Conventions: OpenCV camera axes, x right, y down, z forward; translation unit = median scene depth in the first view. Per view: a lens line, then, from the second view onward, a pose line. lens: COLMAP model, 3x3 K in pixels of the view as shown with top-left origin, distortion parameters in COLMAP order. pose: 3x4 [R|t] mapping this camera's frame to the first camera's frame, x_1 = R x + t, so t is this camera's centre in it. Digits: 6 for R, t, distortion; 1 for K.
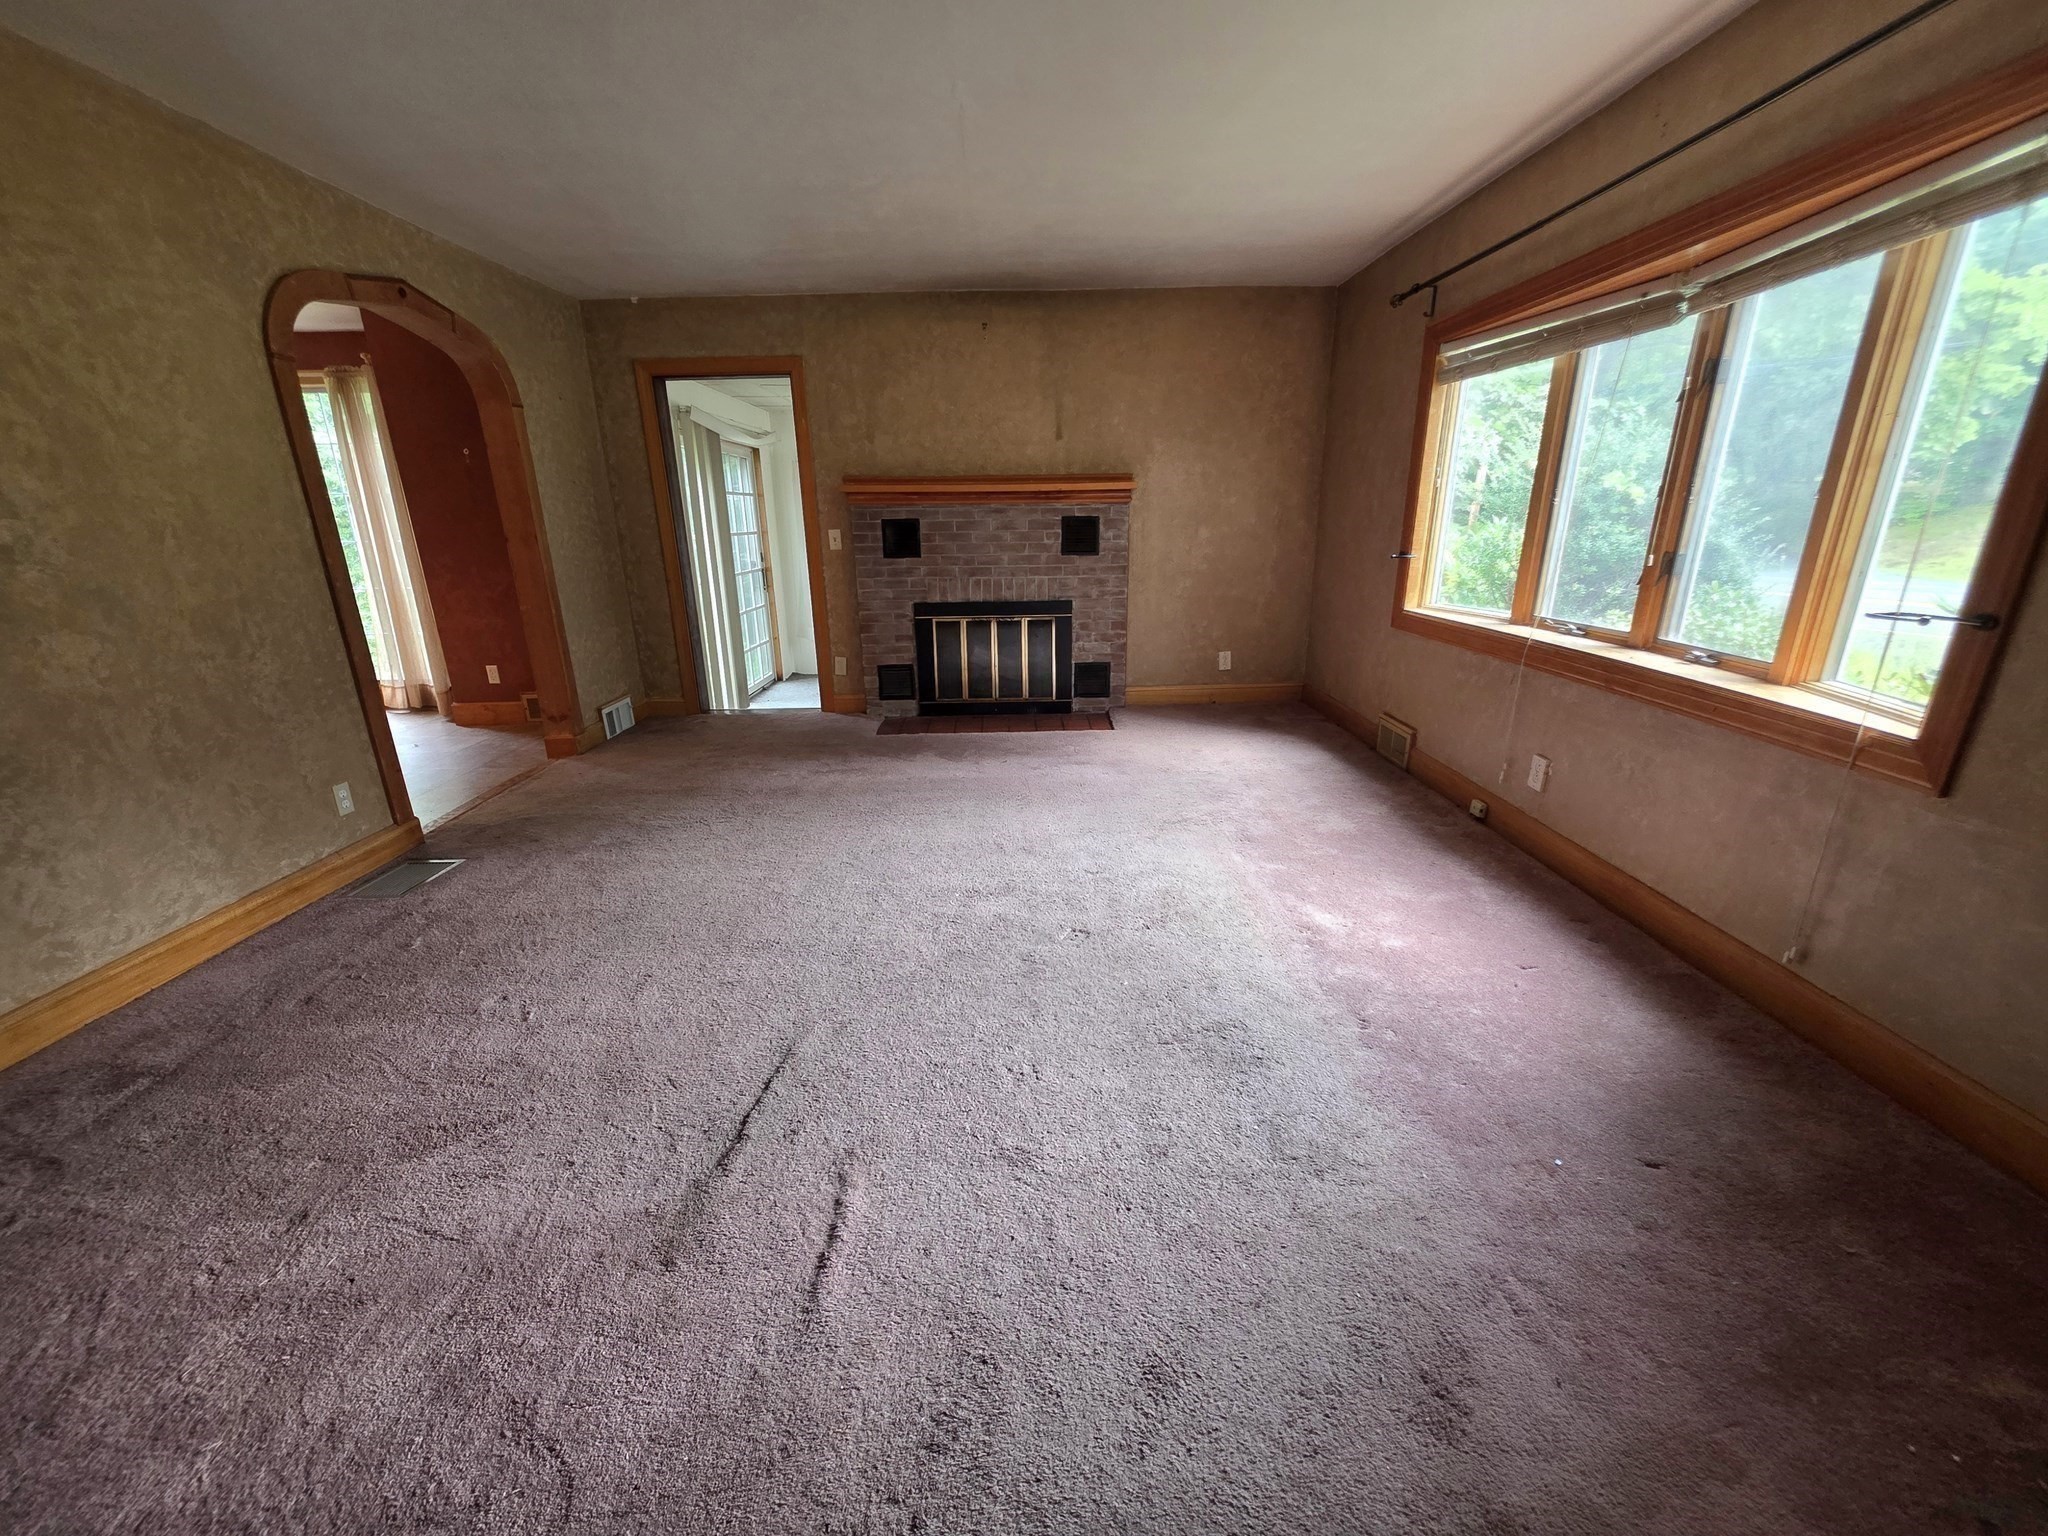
lens RADIAL K [[819.7, 0, 1017.0], [0, 819.7, 773.5], [0, 0, 1]] dist [0.001284, -0.000522]
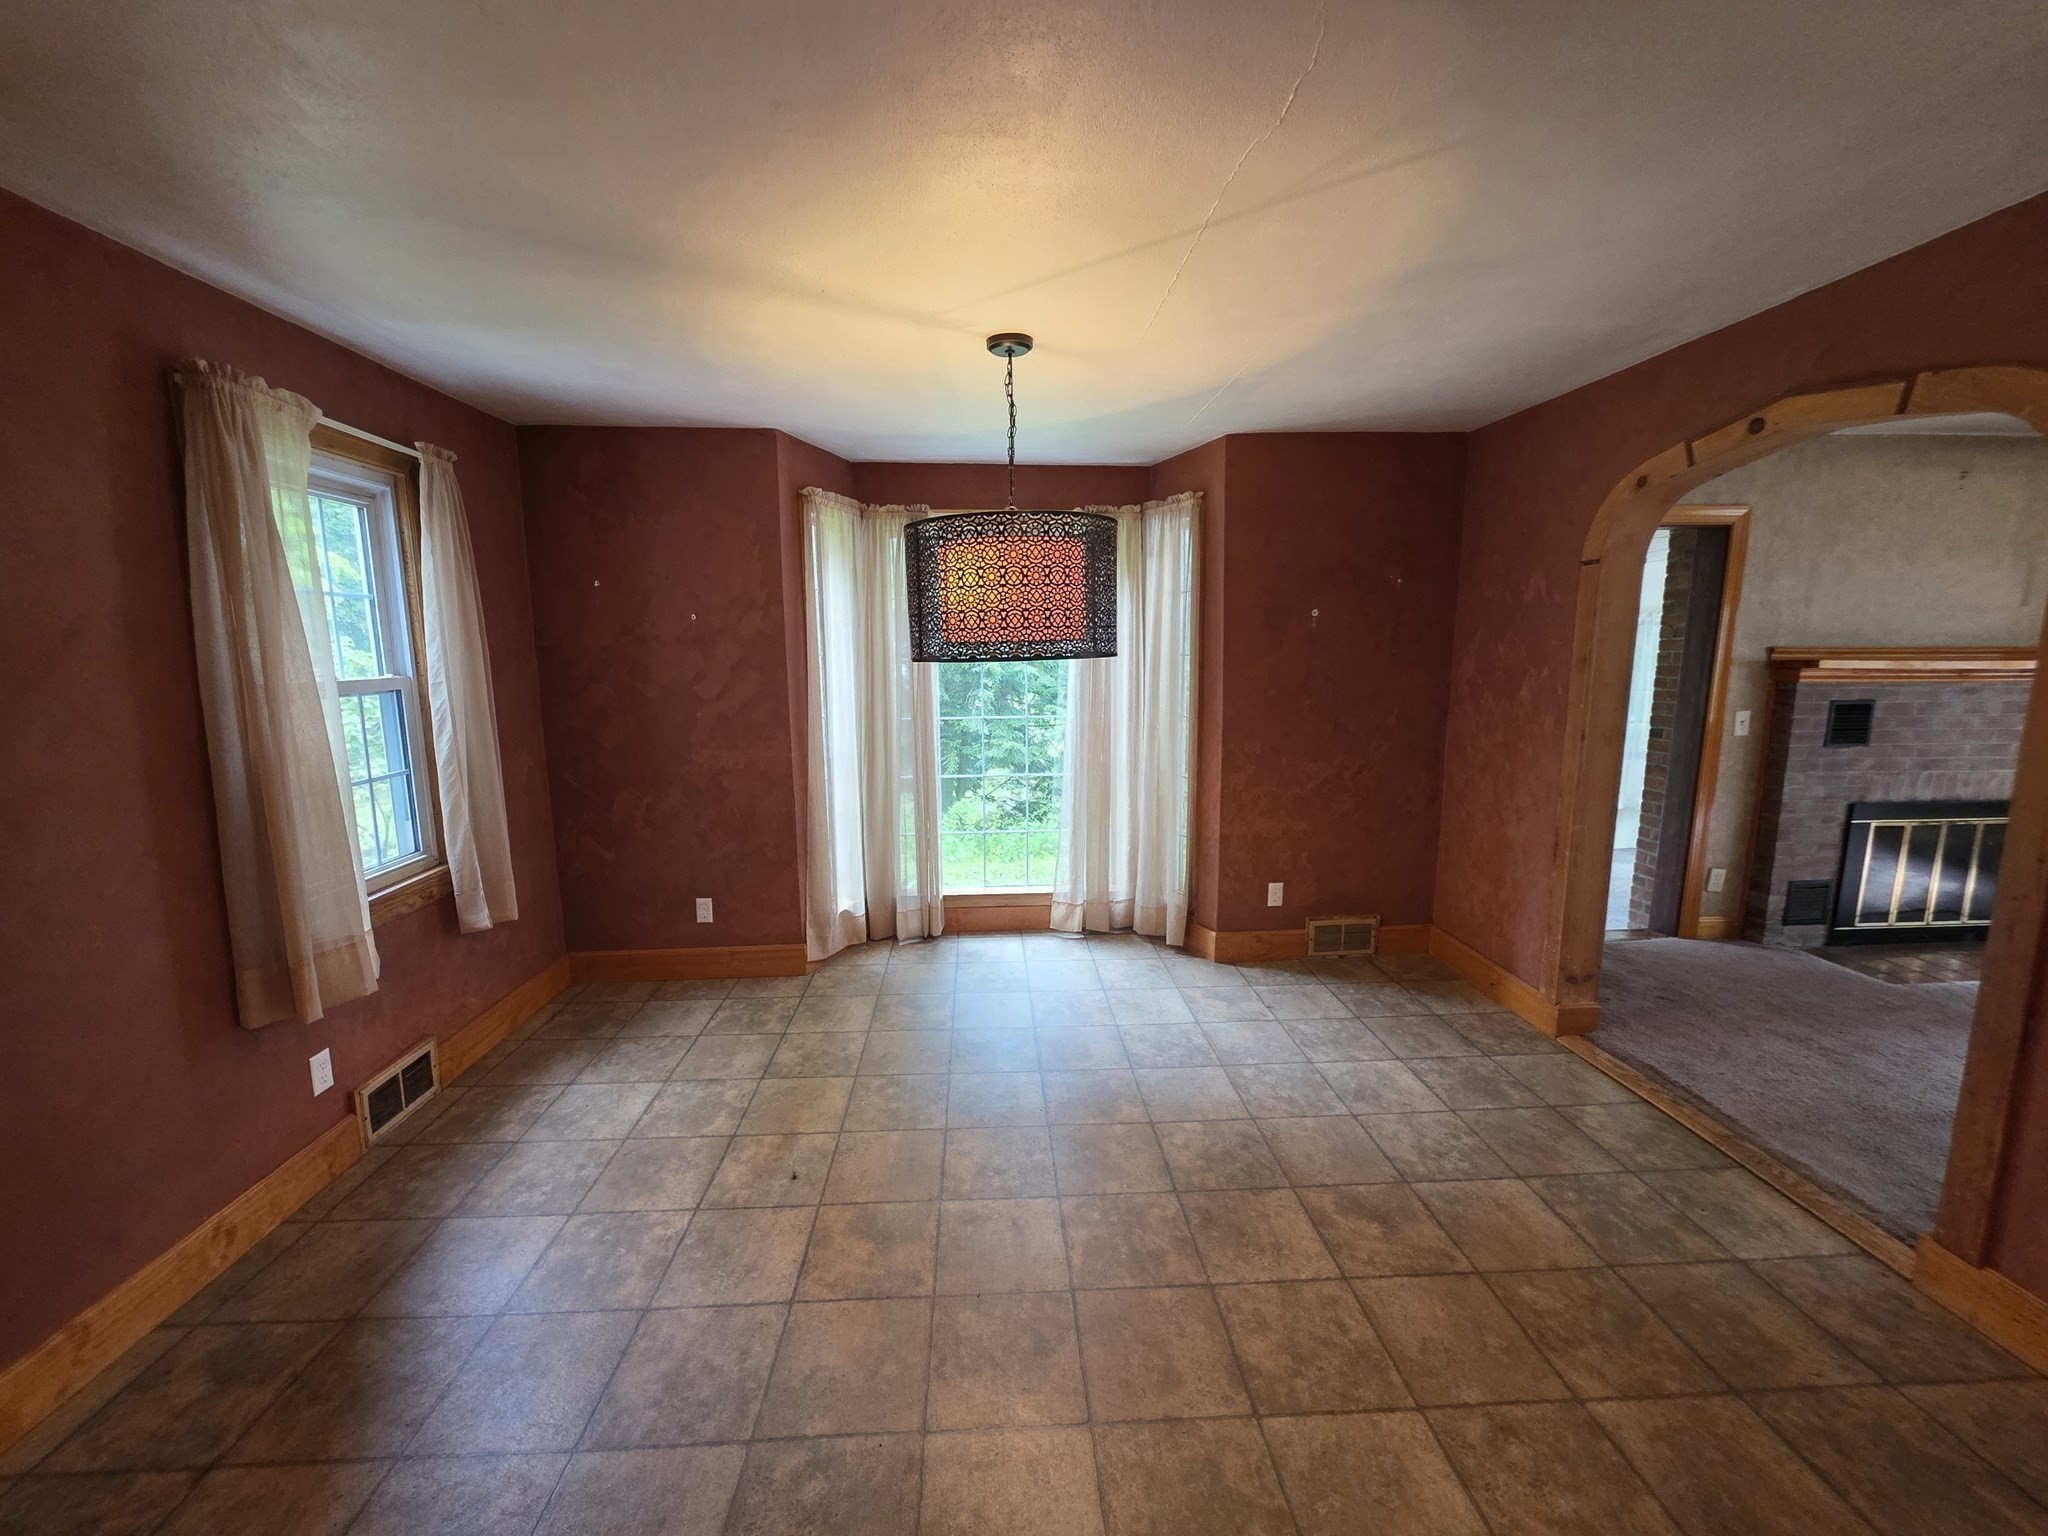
lens RADIAL K [[819.7, 0, 1017.0], [0, 819.7, 773.5], [0, 0, 1]] dist [0.001284, -0.000522]
pose [[0.998400, -0.000337, 0.056552, -0.987140], [0.009142, 0.987792, -0.155511, -0.124527], [-0.055809, 0.155779, 0.986214, 0.275888]]
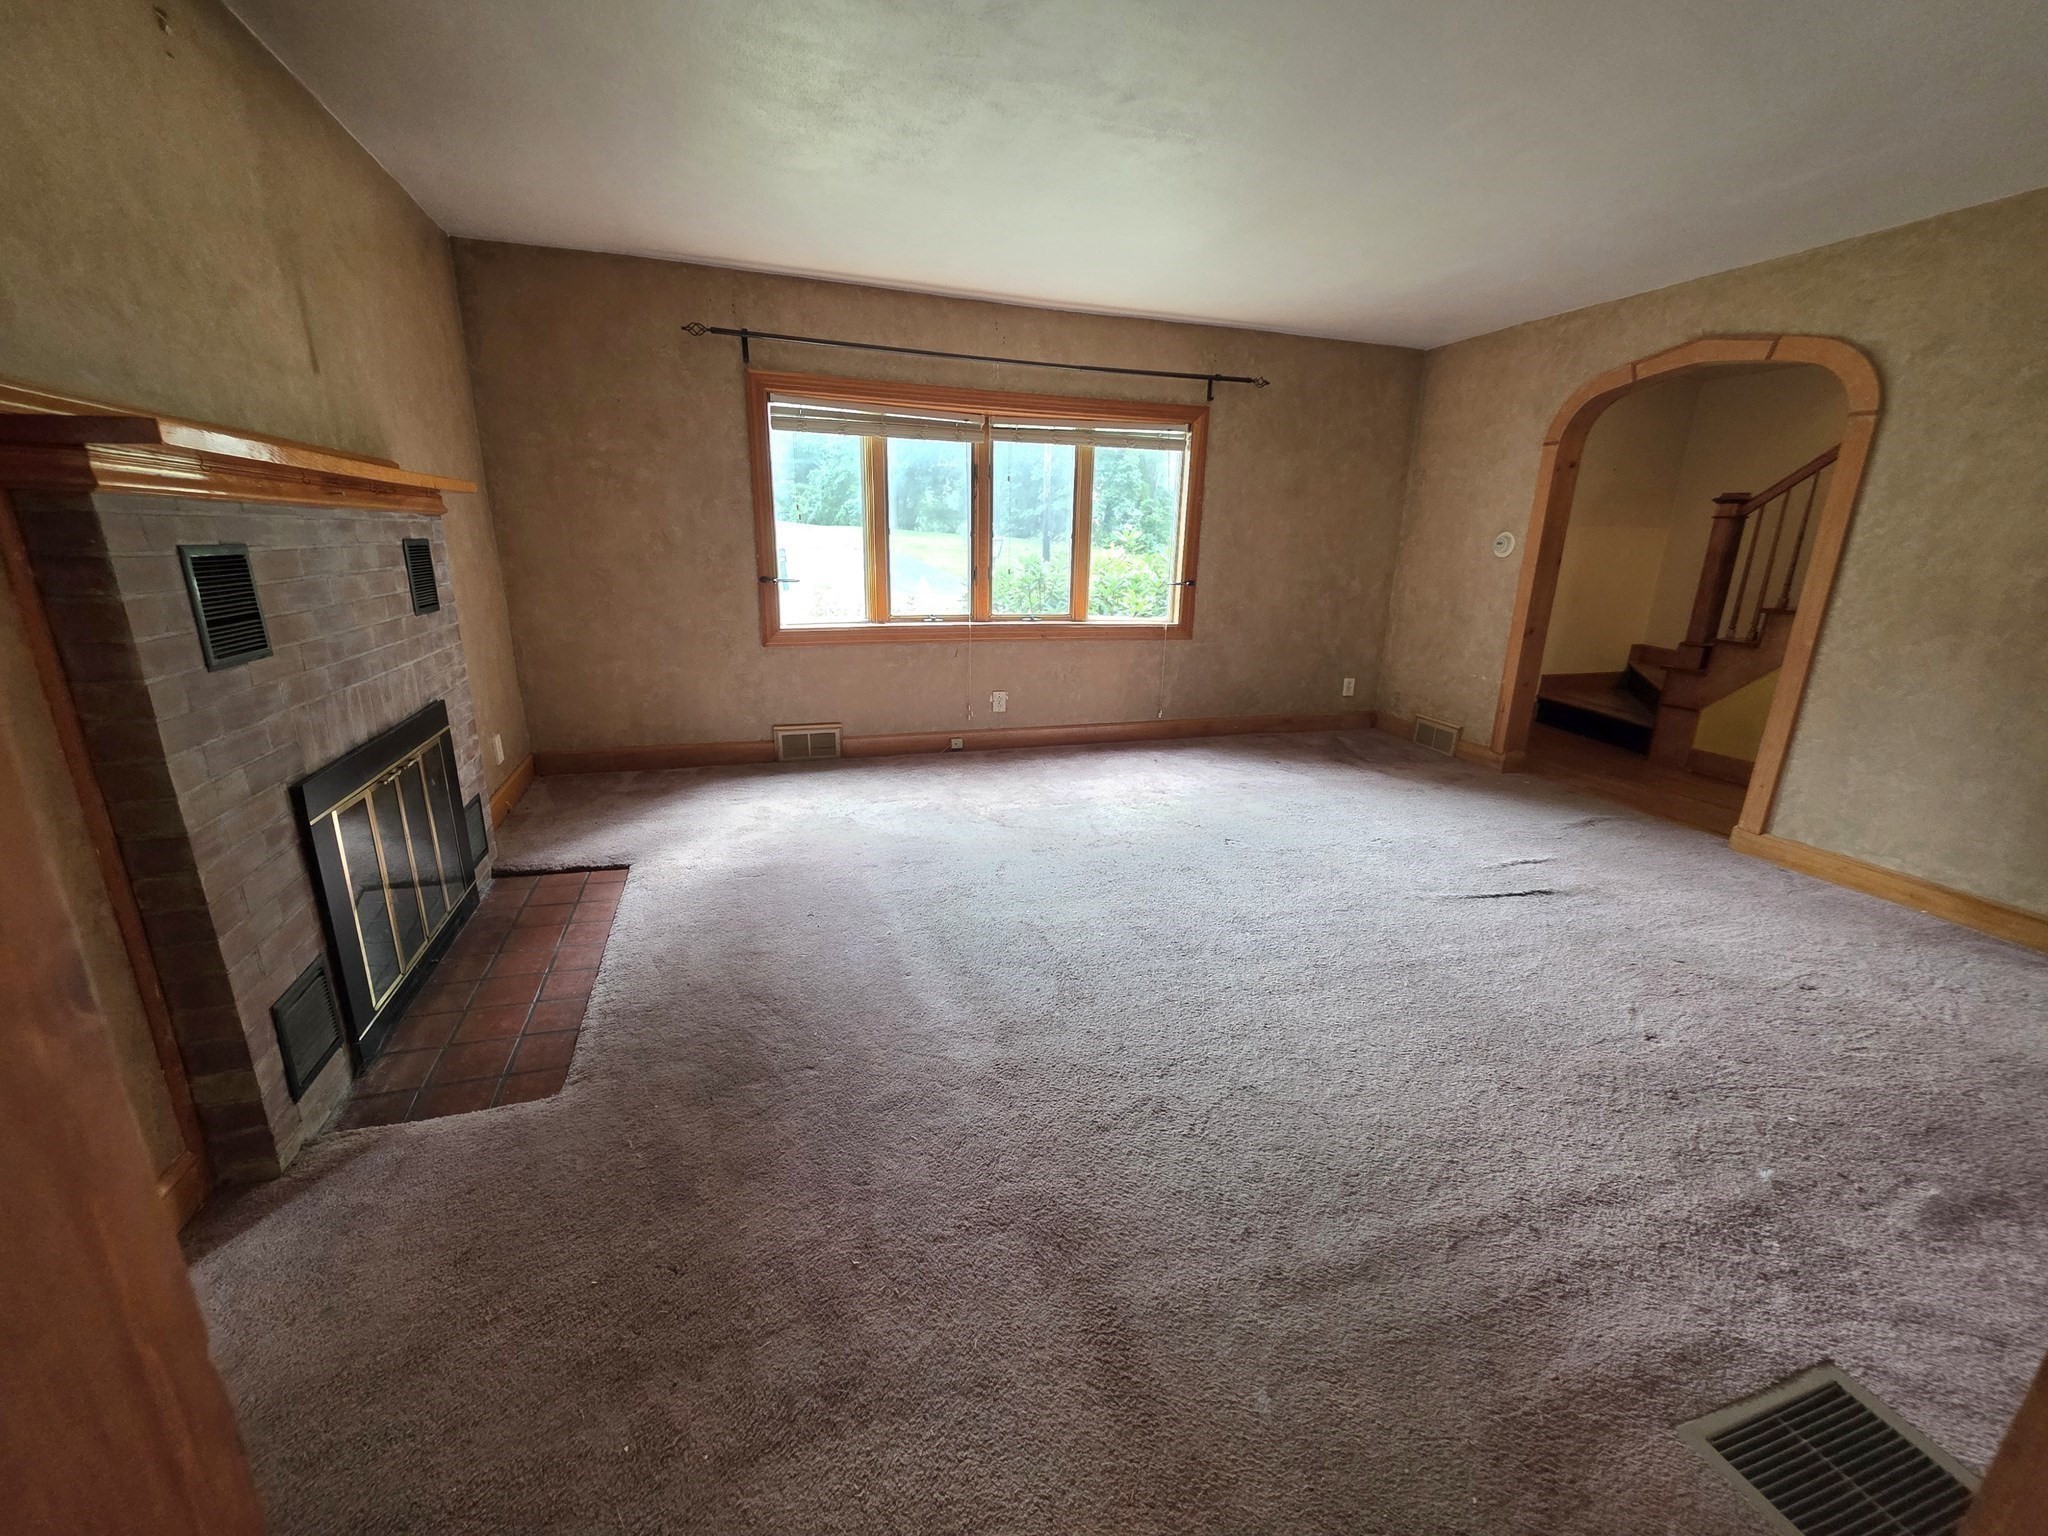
lens RADIAL K [[818.0, 0, 1019.4], [0, 818.0, 773.9], [0, 0, 1]] dist [0.001636, -0.000579]
pose [[-0.314053, -0.256184, 0.914188, -0.550116], [0.272043, 0.898247, 0.345173, -0.254596], [-0.909595, 0.357101, -0.212404, 0.812423]]
